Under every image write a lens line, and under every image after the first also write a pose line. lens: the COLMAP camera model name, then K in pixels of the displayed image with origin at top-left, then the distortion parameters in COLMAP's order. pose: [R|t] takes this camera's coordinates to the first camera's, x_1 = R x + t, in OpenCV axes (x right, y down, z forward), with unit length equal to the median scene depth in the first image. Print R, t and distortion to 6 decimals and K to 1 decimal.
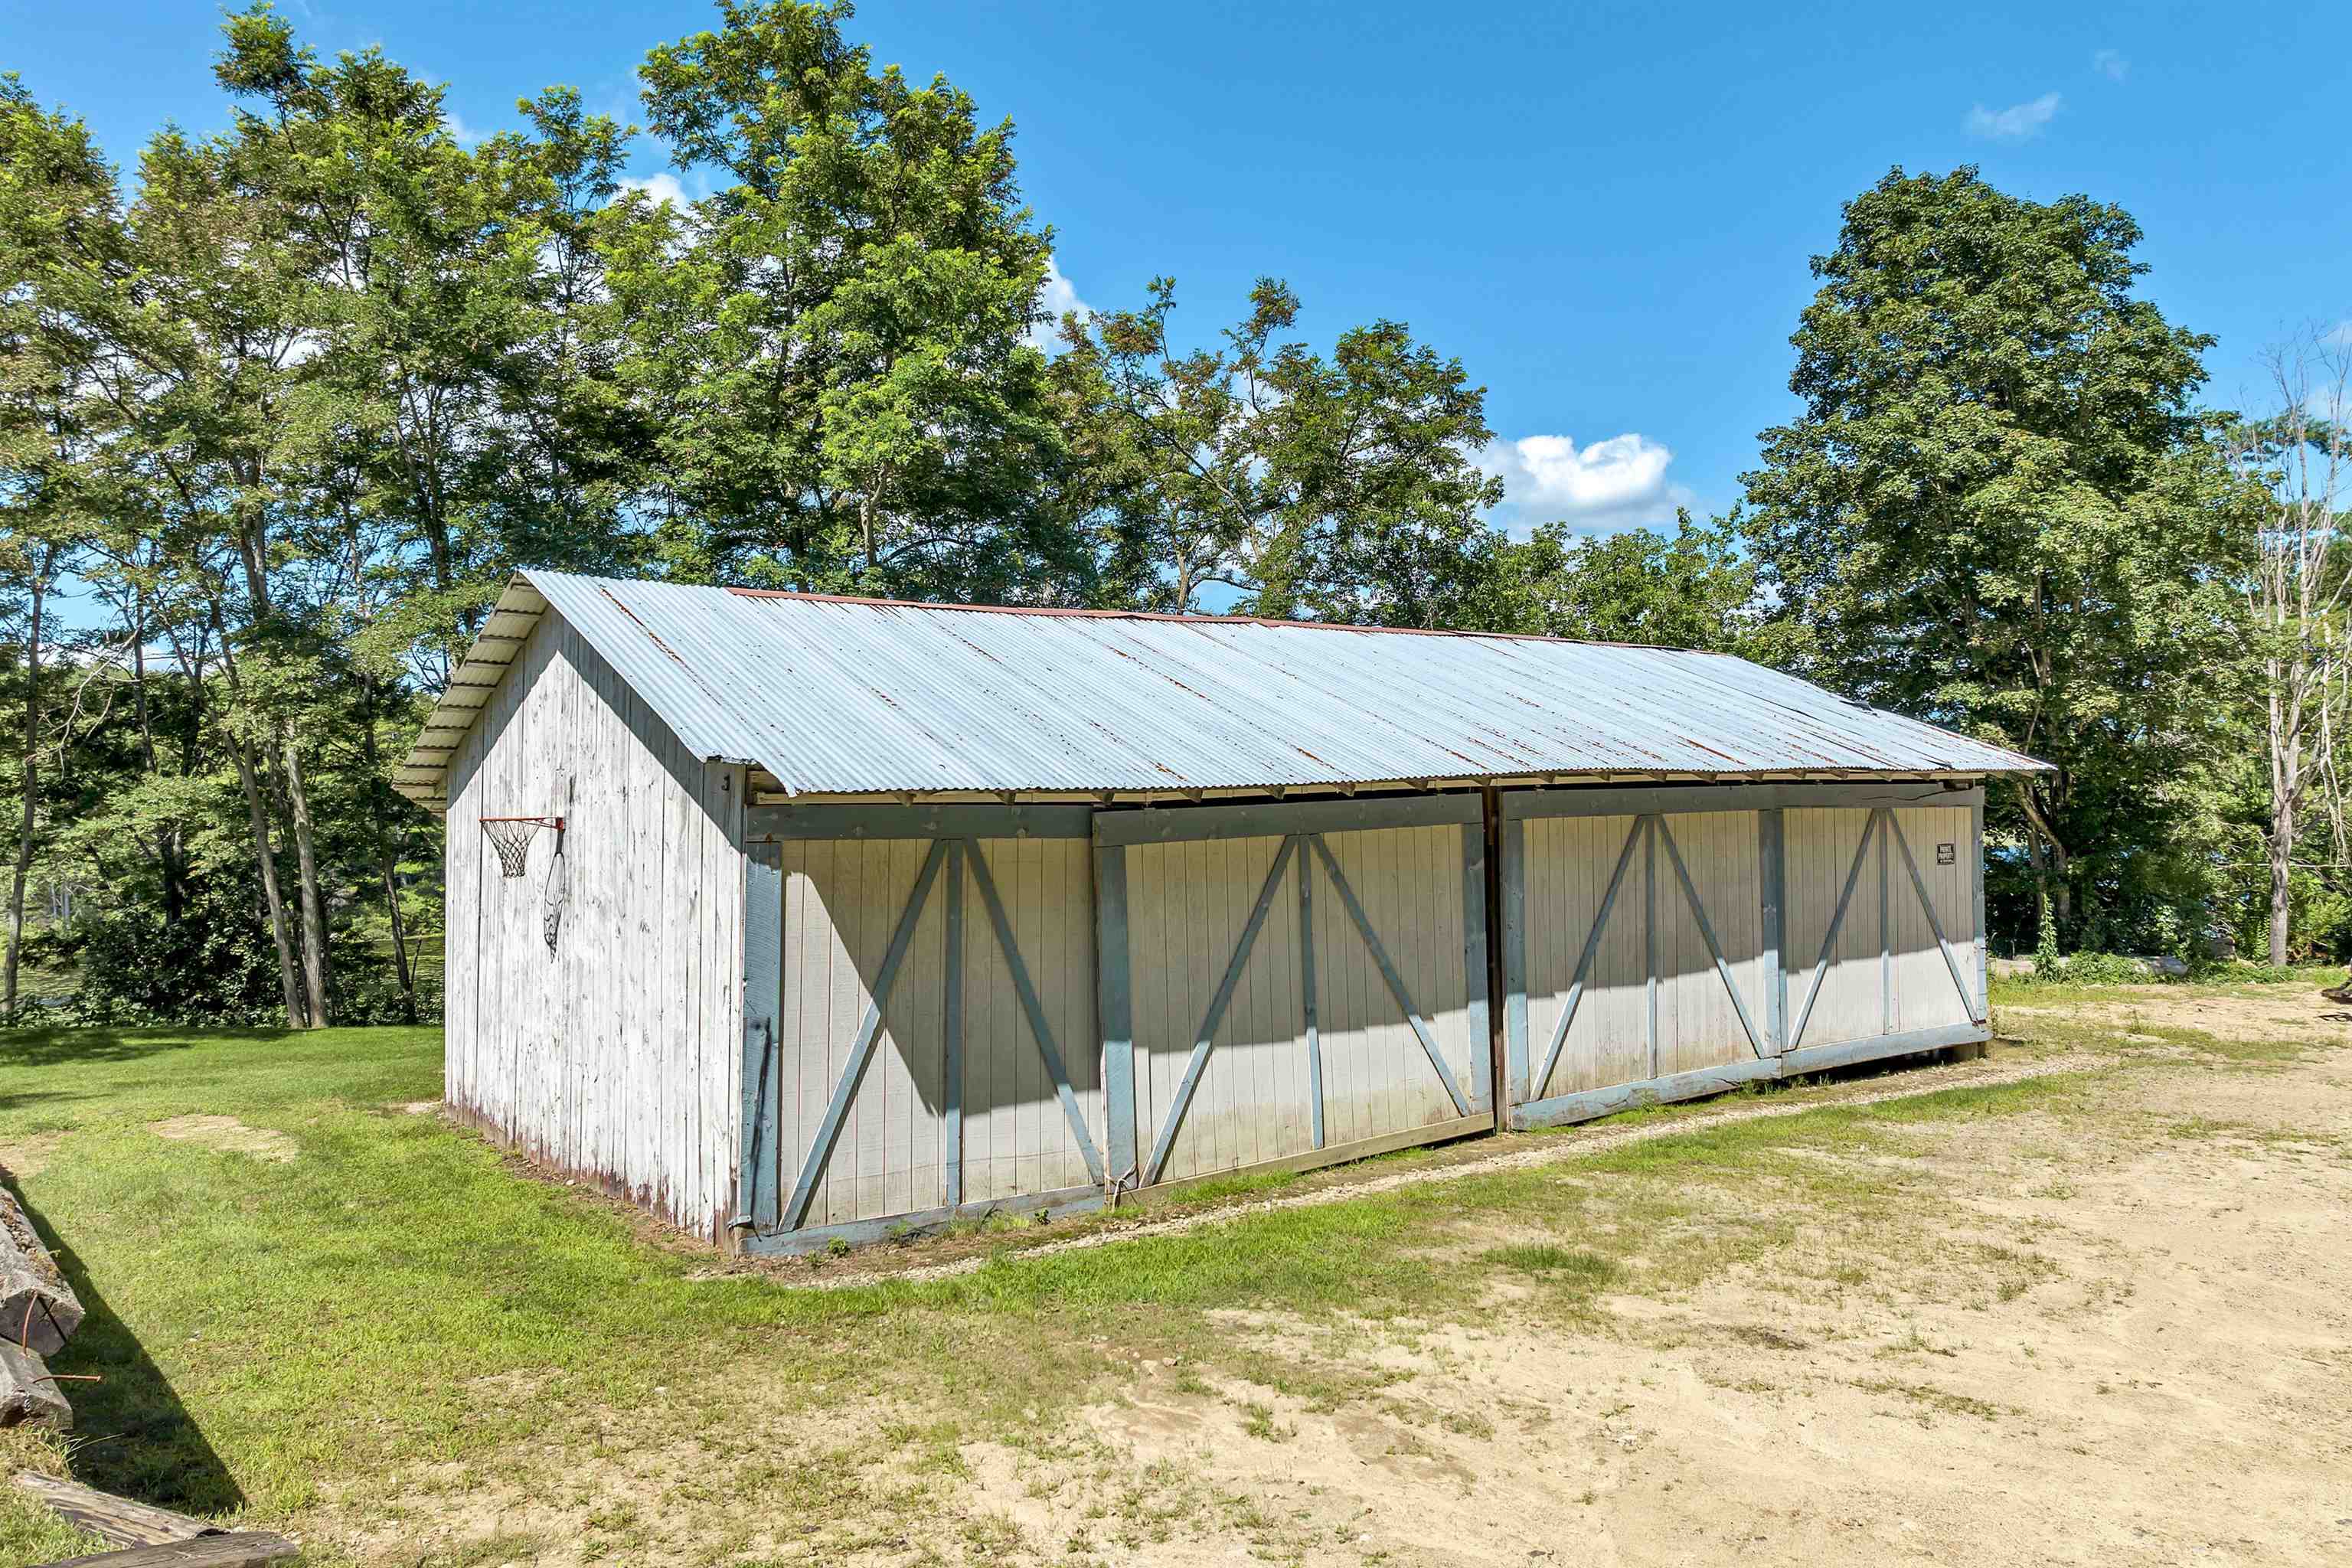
lens RADIAL K [[1741.3, 0, 1174.9], [0, 1741.3, 722.9], [0, 0, 1]] dist [-0.076166, 0.039944]
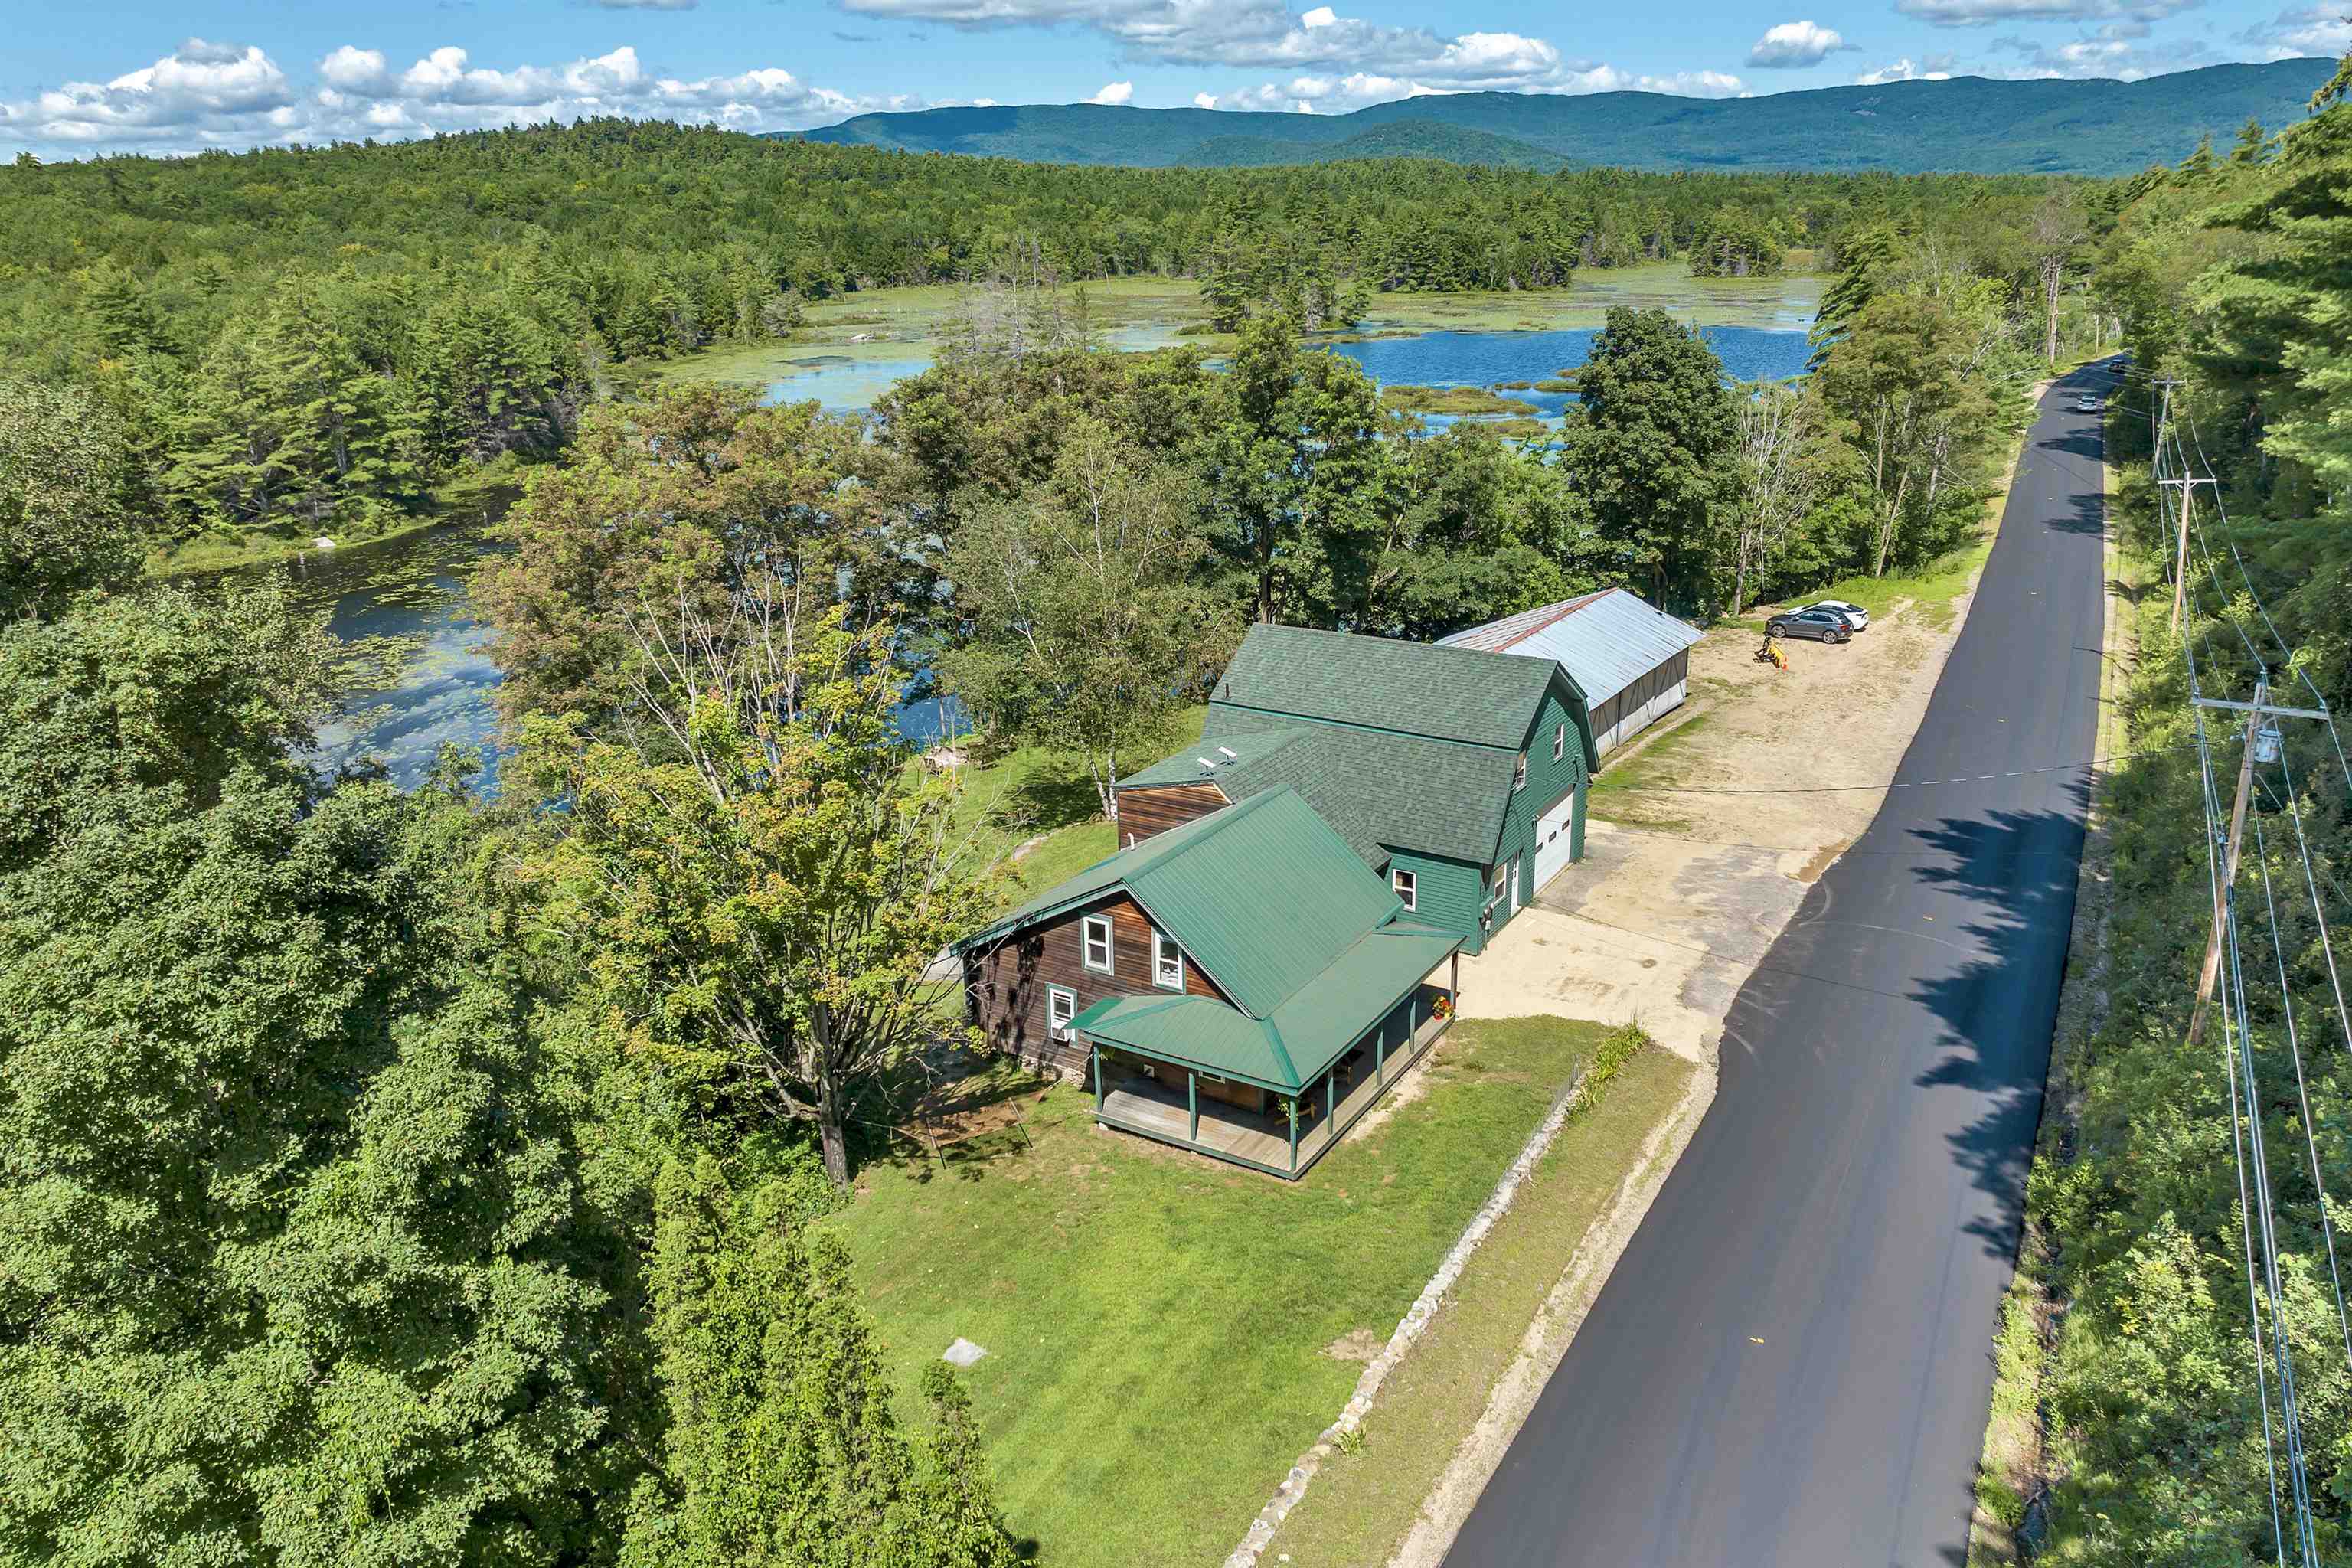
lens RADIAL K [[1741.3, 0, 1182.4], [0, 1741.3, 787.7], [0, 0, 1]] dist [-0.076166, 0.039944]
pose [[0.952865, -0.109989, 0.282754, -1.100454], [0.000868, 0.932957, 0.359986, -0.658870], [-0.303392, -0.342773, 0.889078, -1.398907]]
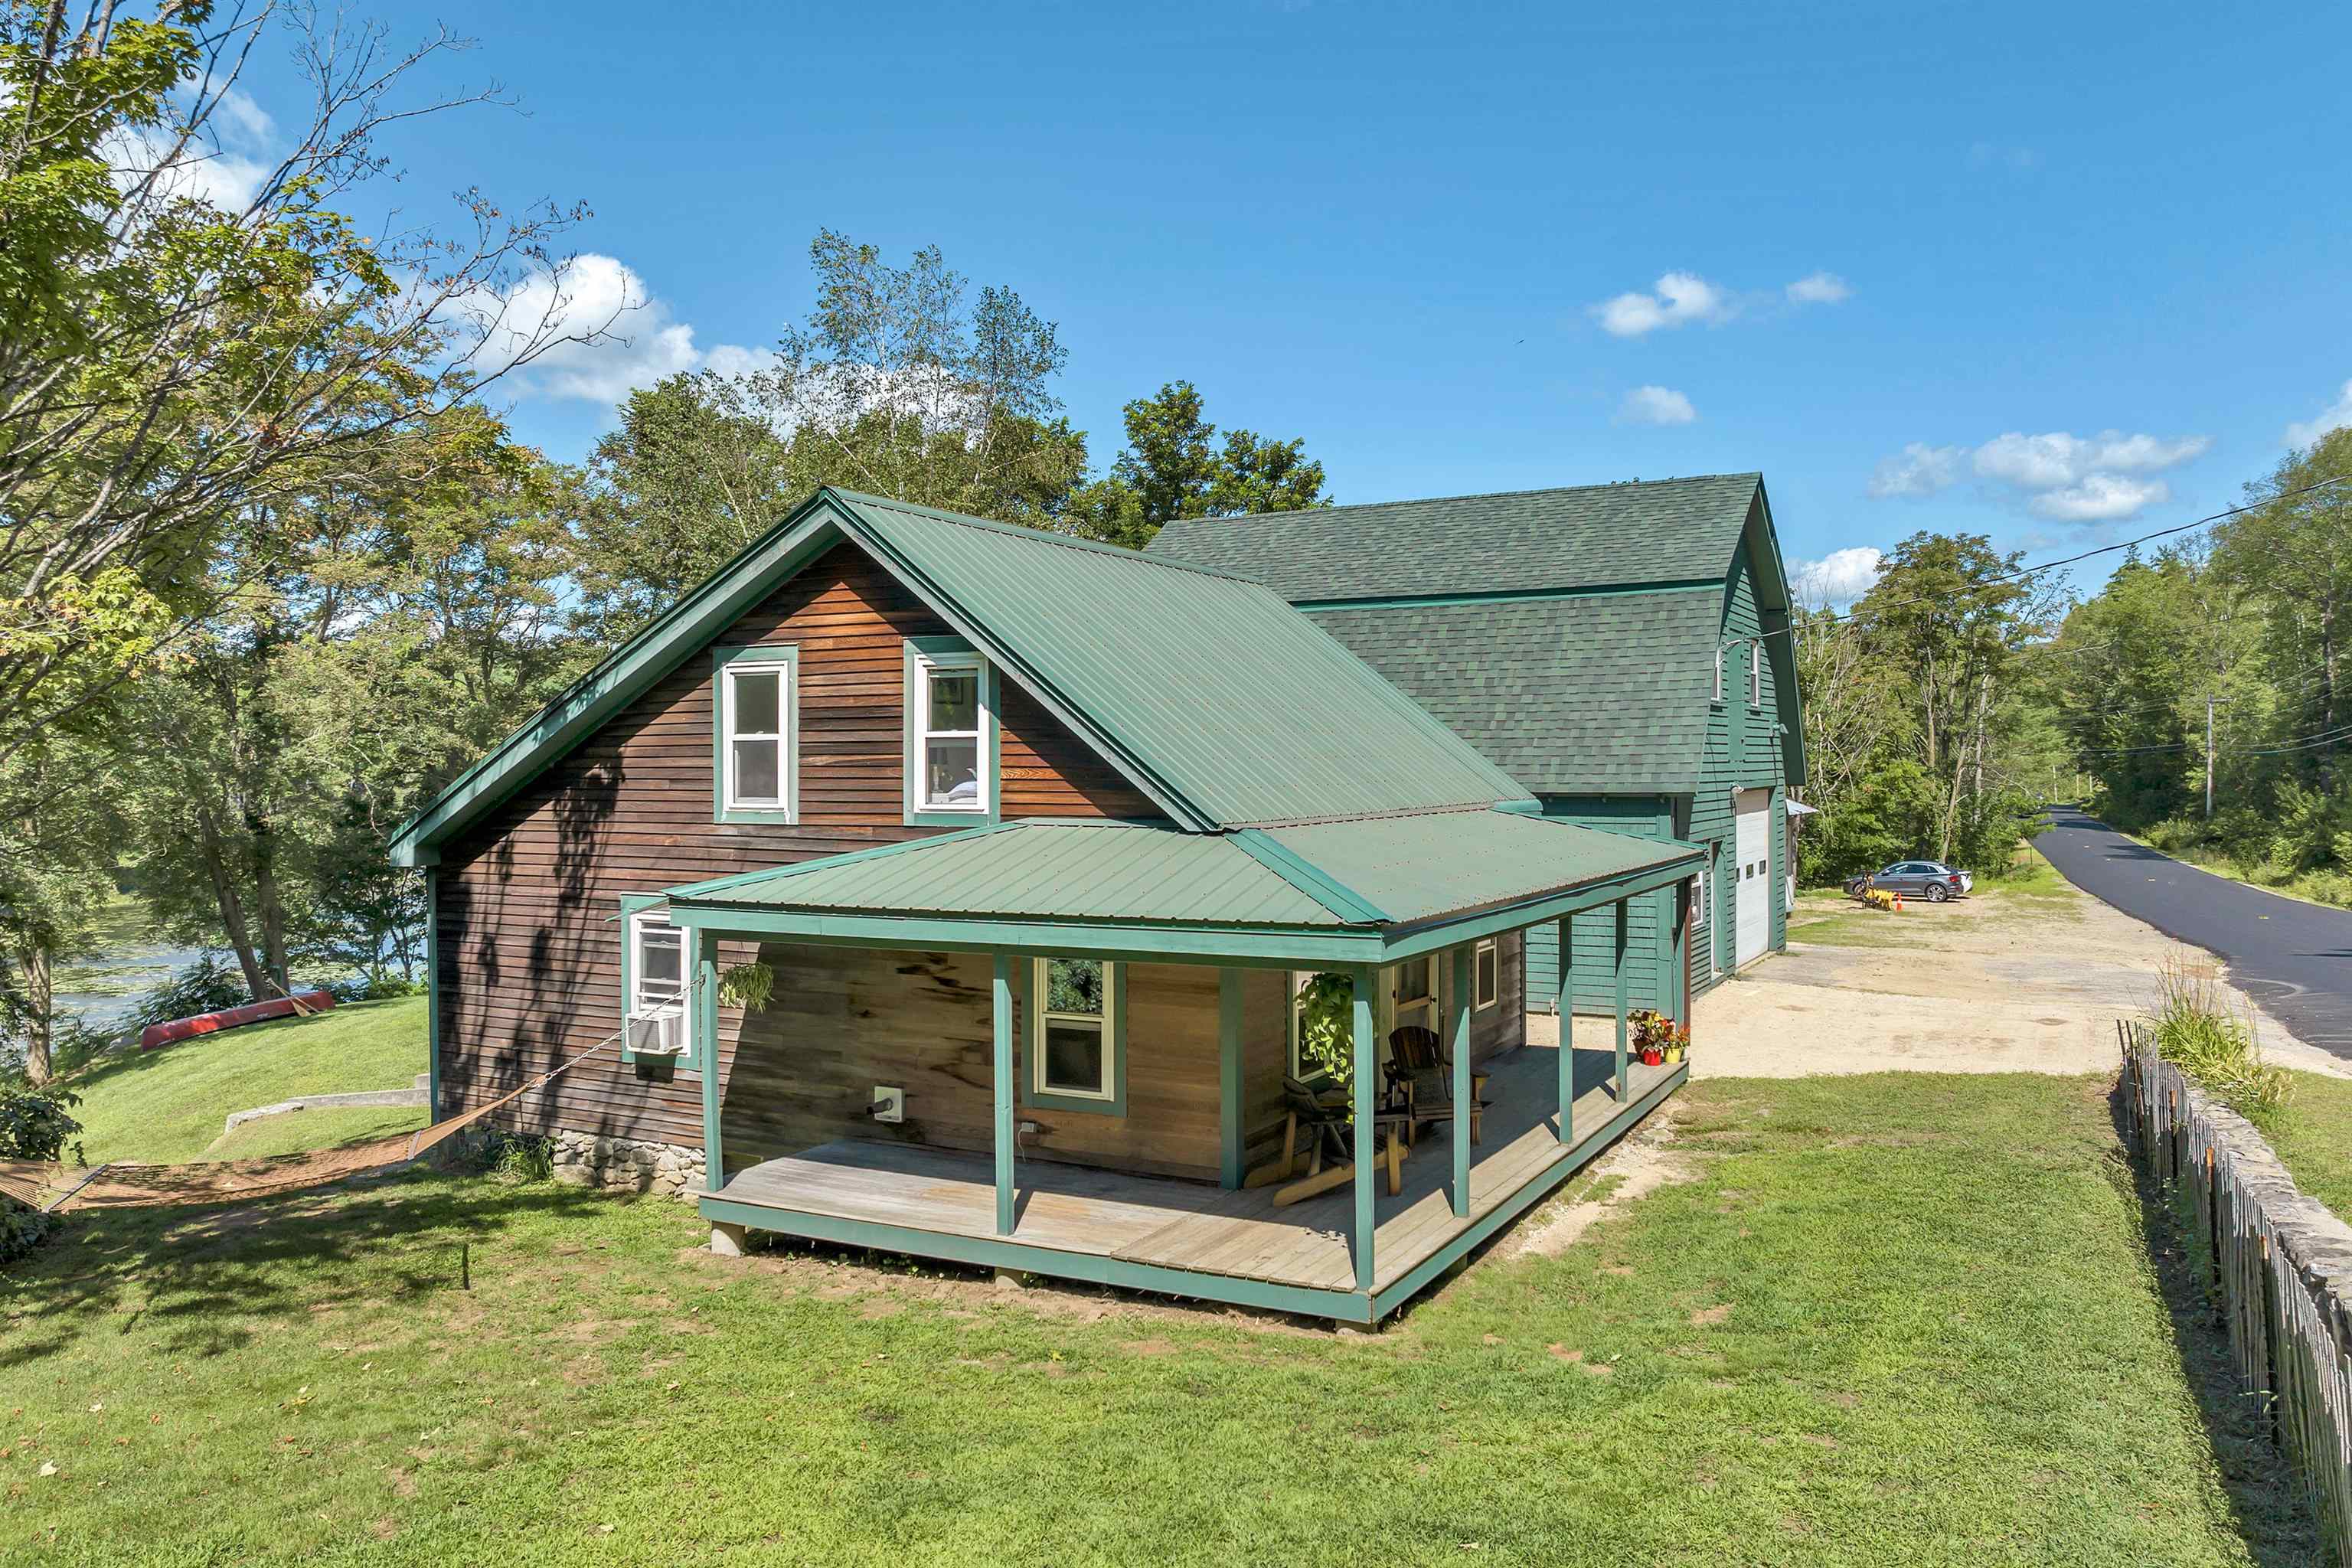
lens RADIAL K [[1741.3, 0, 1164.4], [0, 1741.3, 802.0], [0, 0, 1]] dist [-0.076166, 0.039944]
pose [[0.929736, -0.002495, 0.368220, -0.870932], [-0.018048, 0.998466, 0.052338, -0.079492], [-0.367785, -0.055306, 0.928265, -0.720411]]
